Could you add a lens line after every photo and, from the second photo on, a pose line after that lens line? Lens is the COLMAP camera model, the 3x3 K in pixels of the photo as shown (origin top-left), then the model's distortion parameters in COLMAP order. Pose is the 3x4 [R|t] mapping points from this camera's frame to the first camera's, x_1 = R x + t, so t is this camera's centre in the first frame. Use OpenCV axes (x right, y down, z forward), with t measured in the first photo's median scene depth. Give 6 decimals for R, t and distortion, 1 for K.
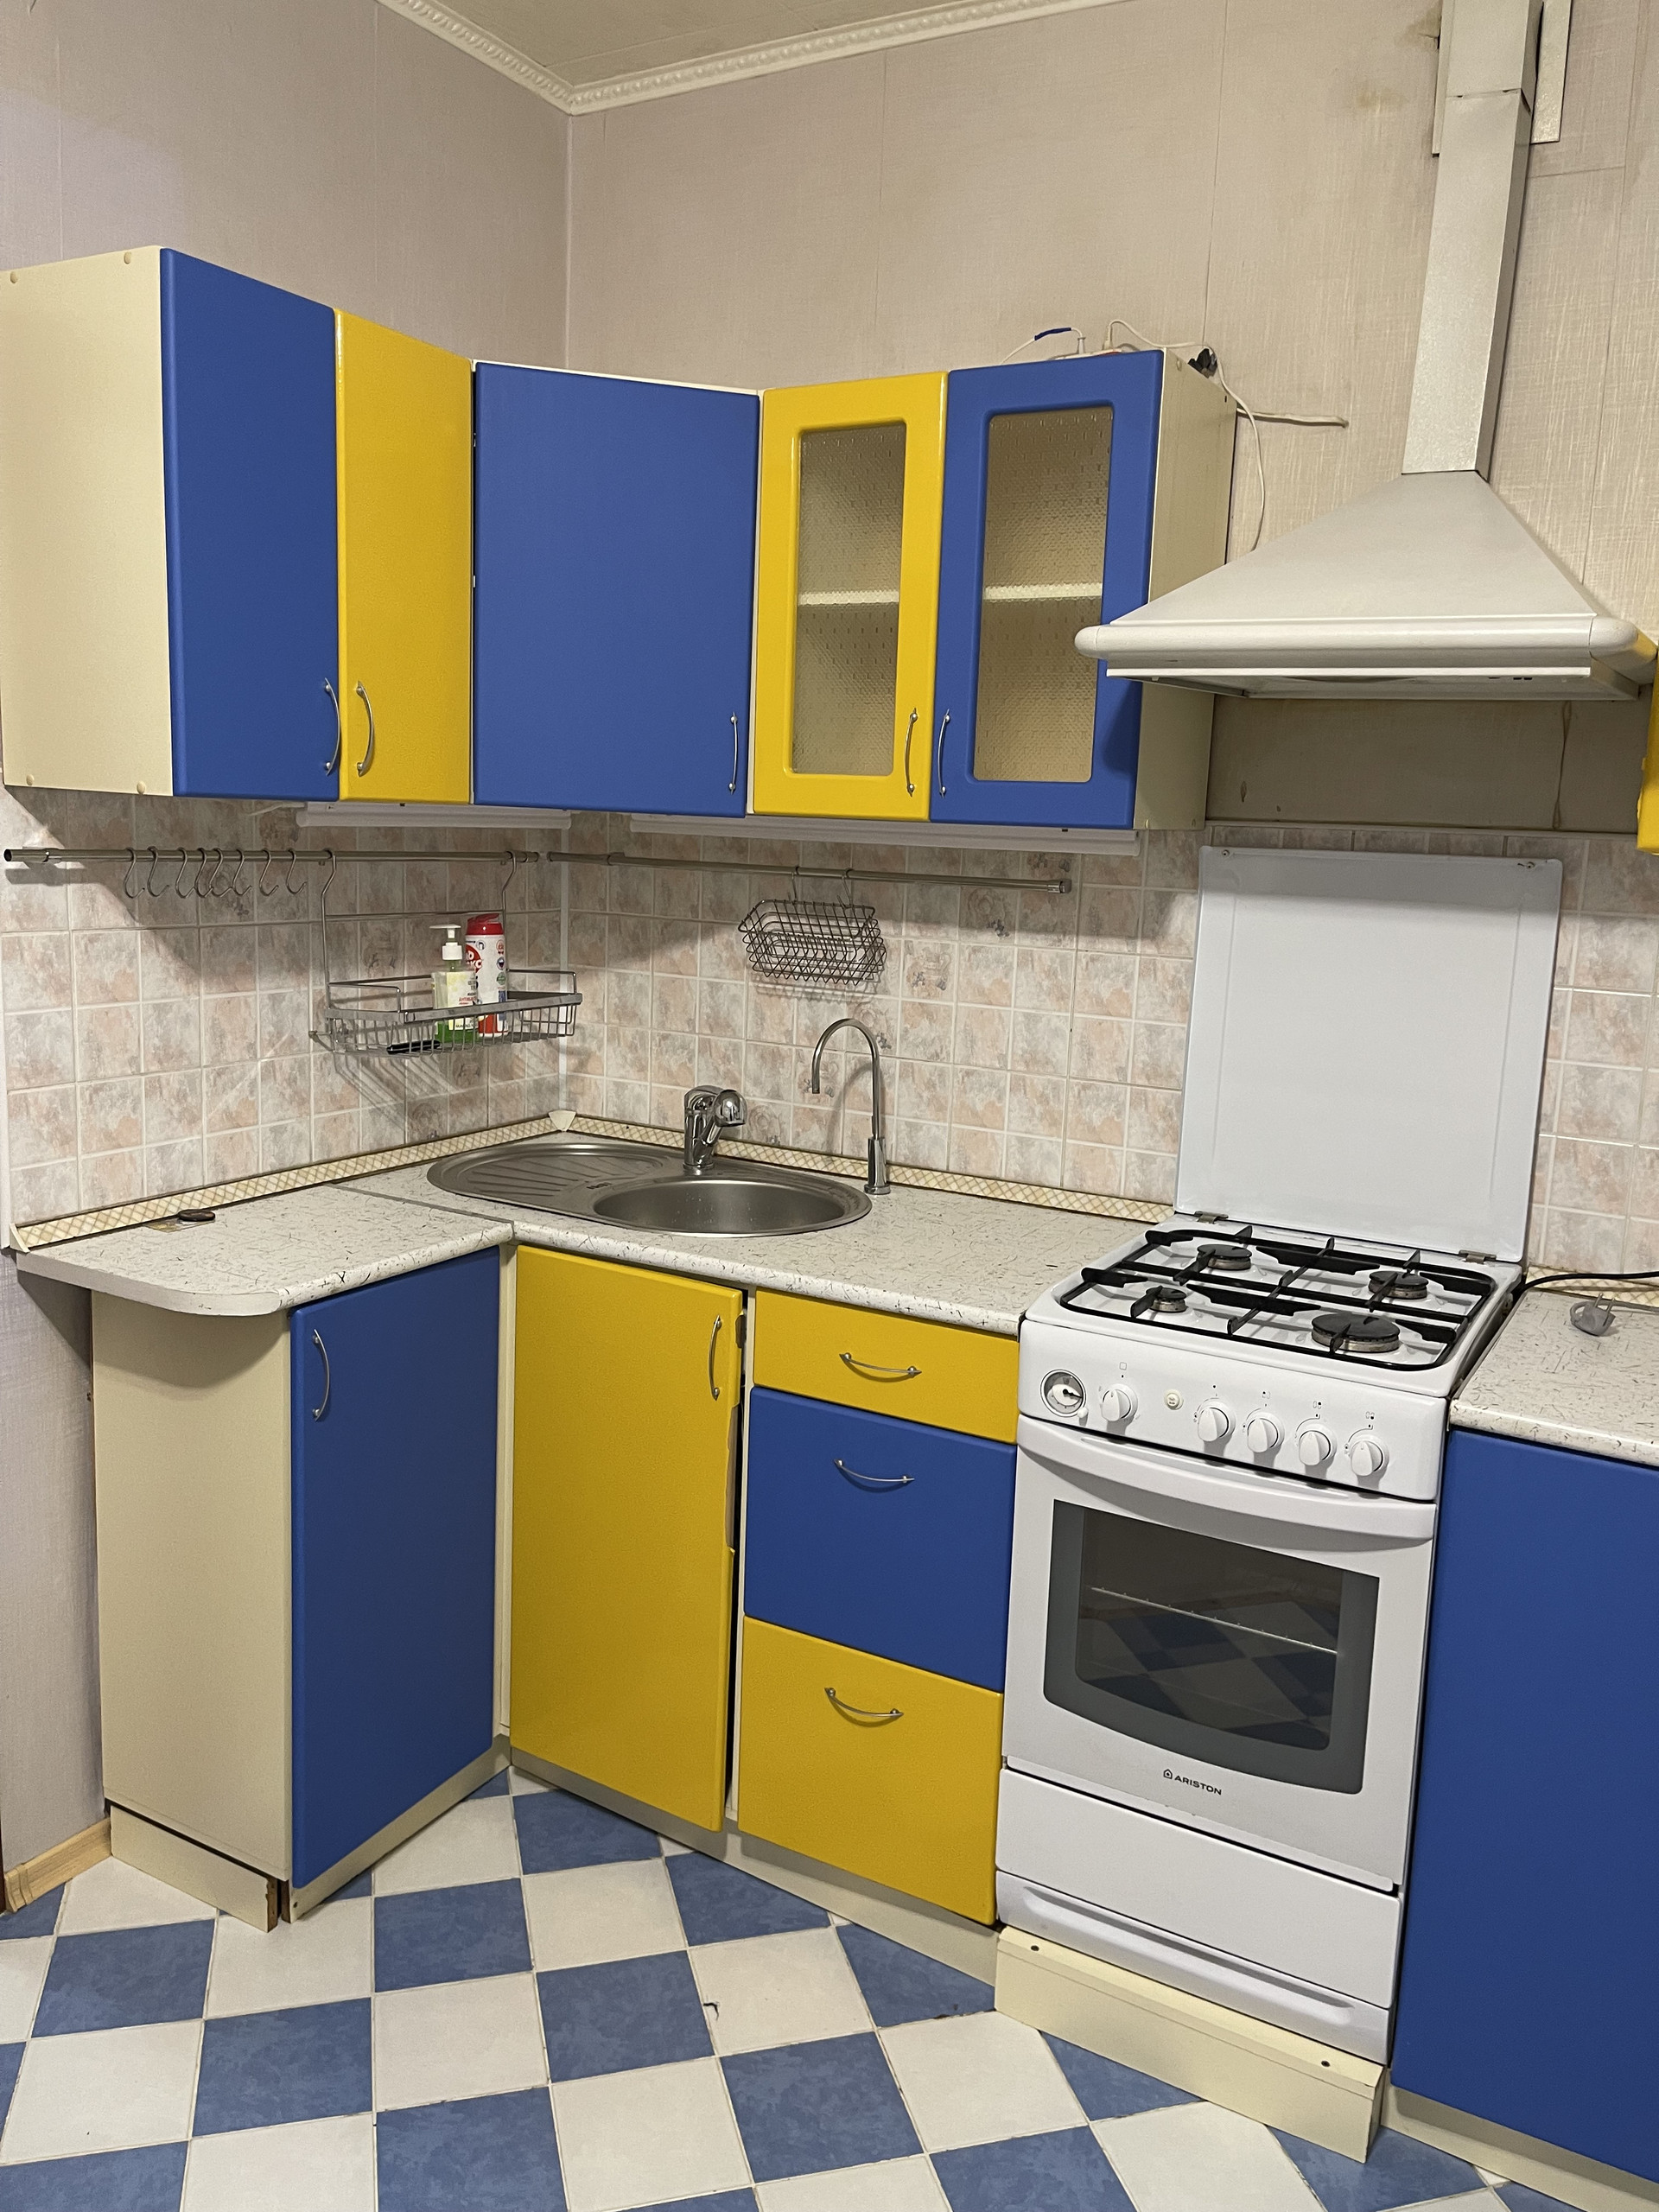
lens RADIAL K [[1669.0, 0, 840.2], [0, 1669.0, 1113.5], [0, 0, 1]] dist [0.037894, -0.029348]
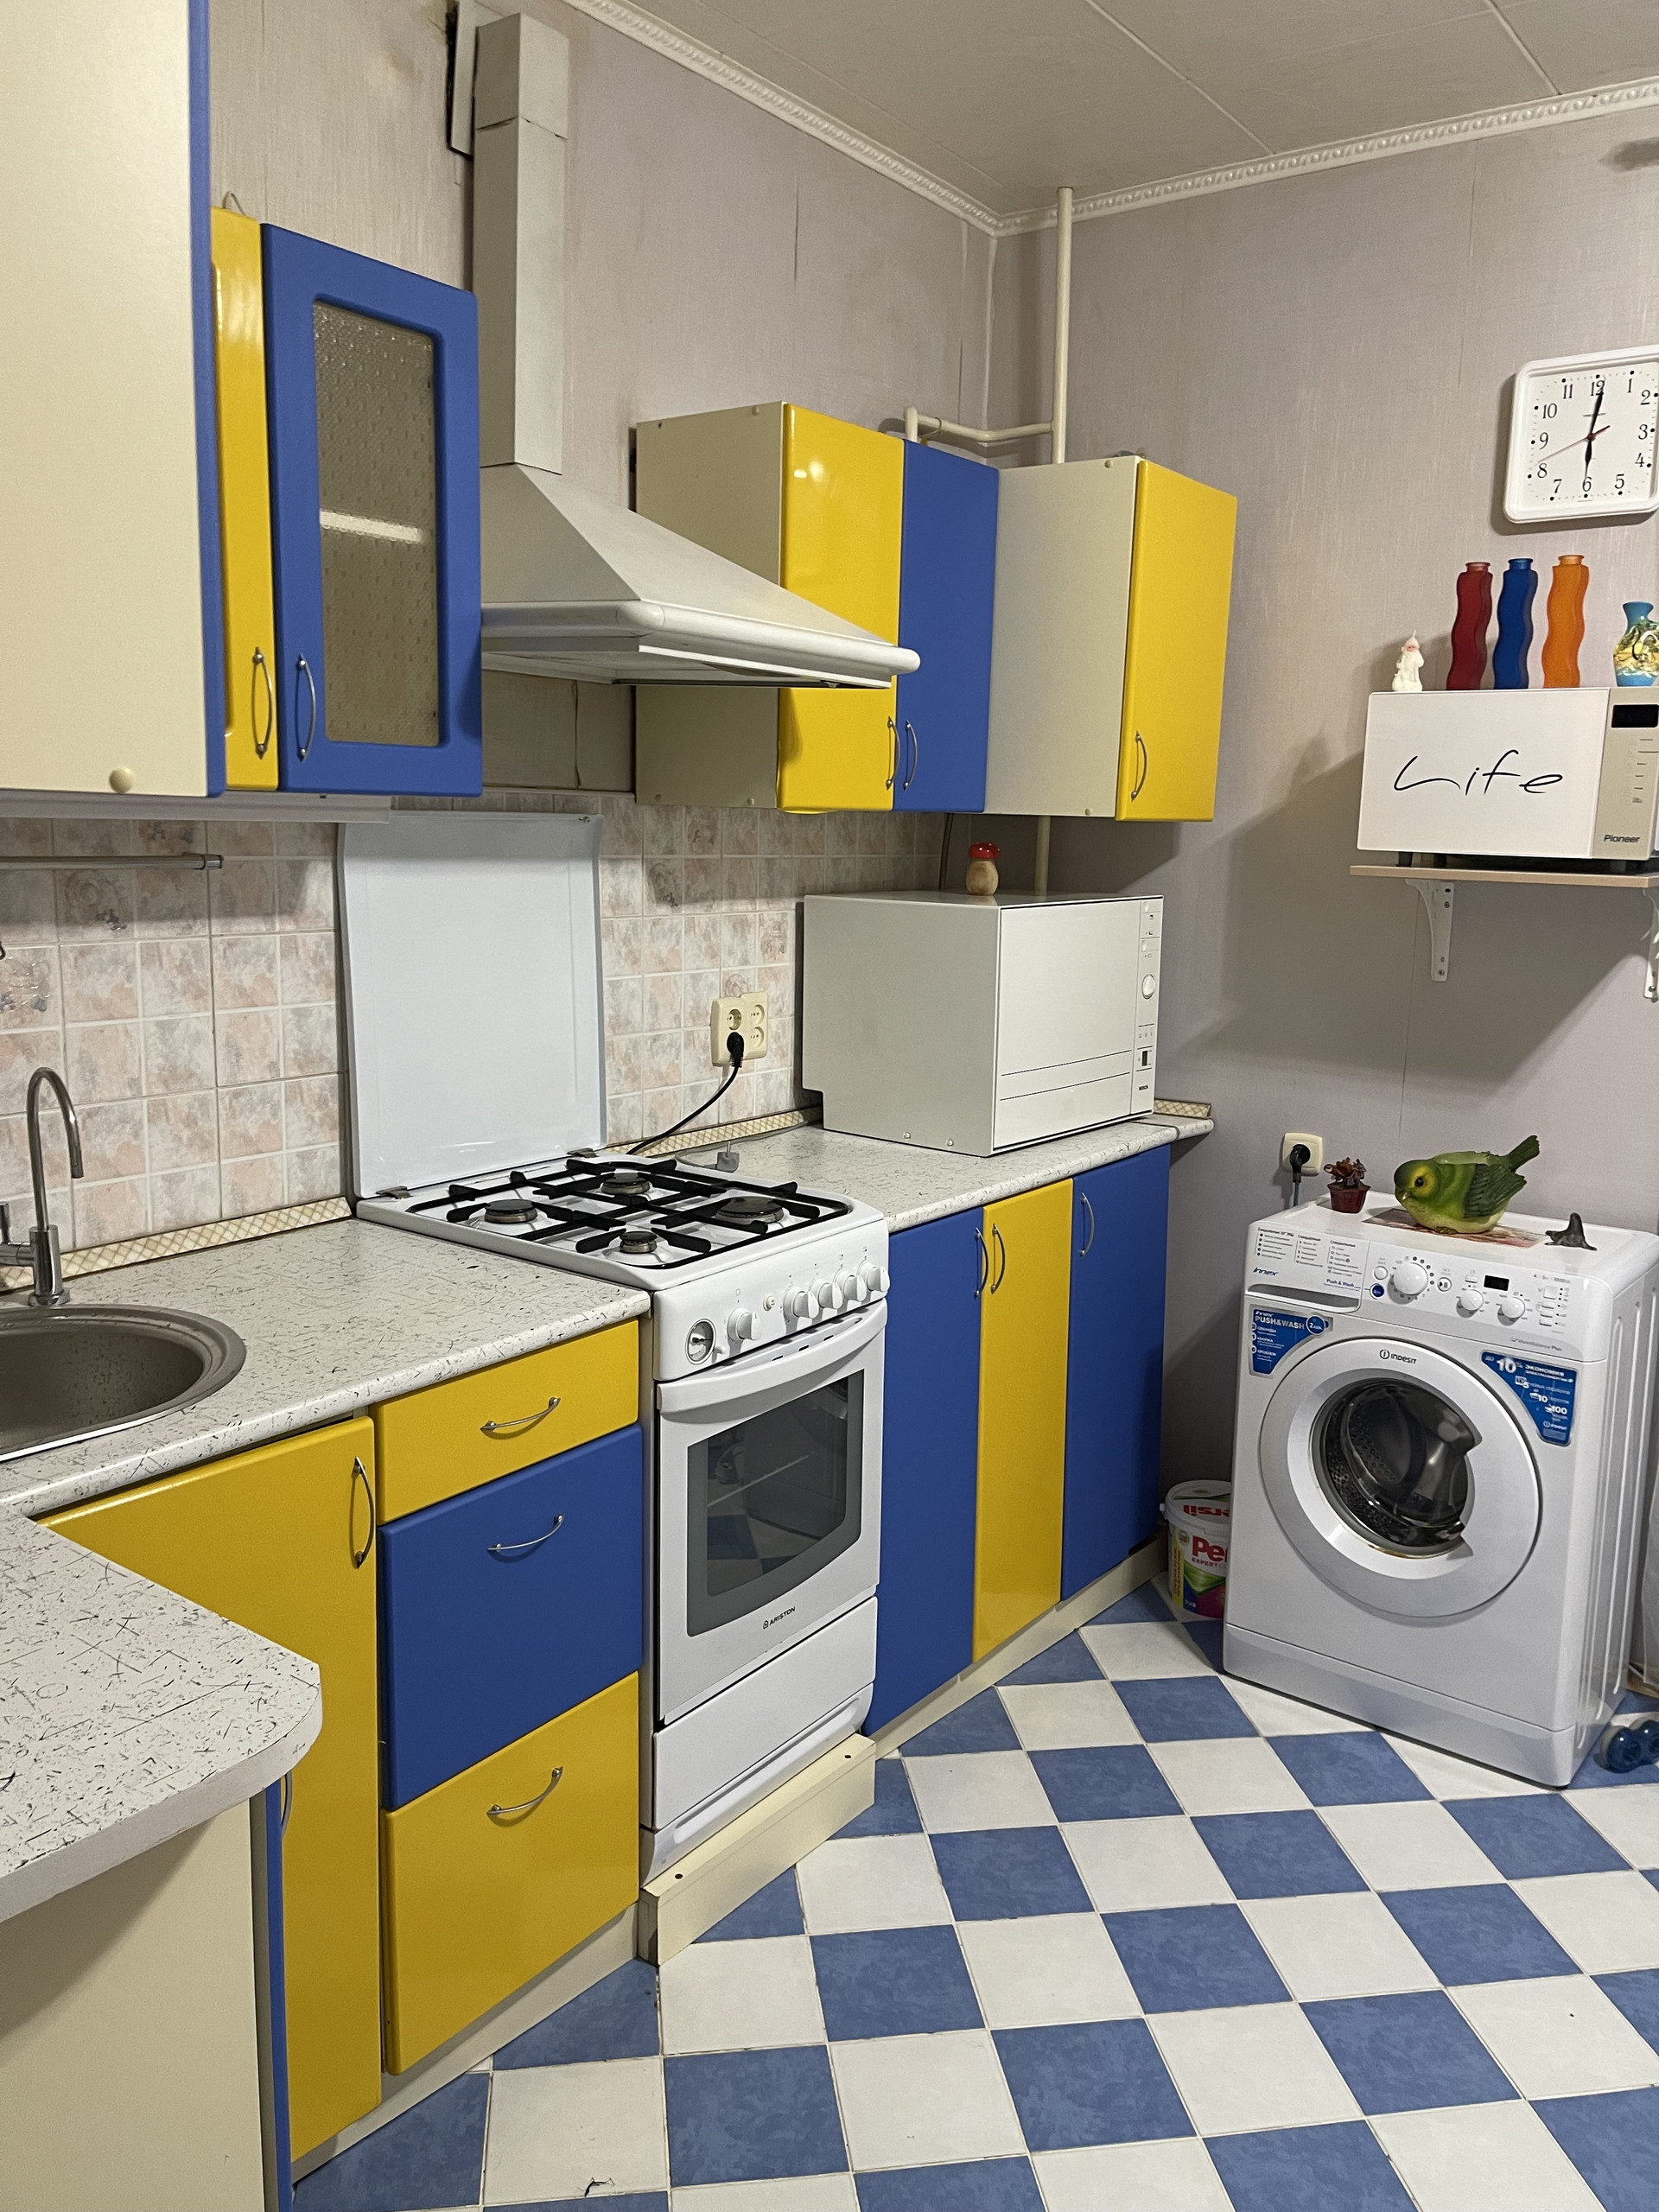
lens RADIAL K [[1705.7, 0, 835.5], [0, 1705.7, 1123.5], [0, 0, 1]] dist [0.004657, -0.005346]
pose [[0.100468, -0.211468, 0.972208, -0.698303], [0.149261, 0.969297, 0.195410, -0.130667], [-0.983680, 0.125481, 0.128947, 0.609125]]
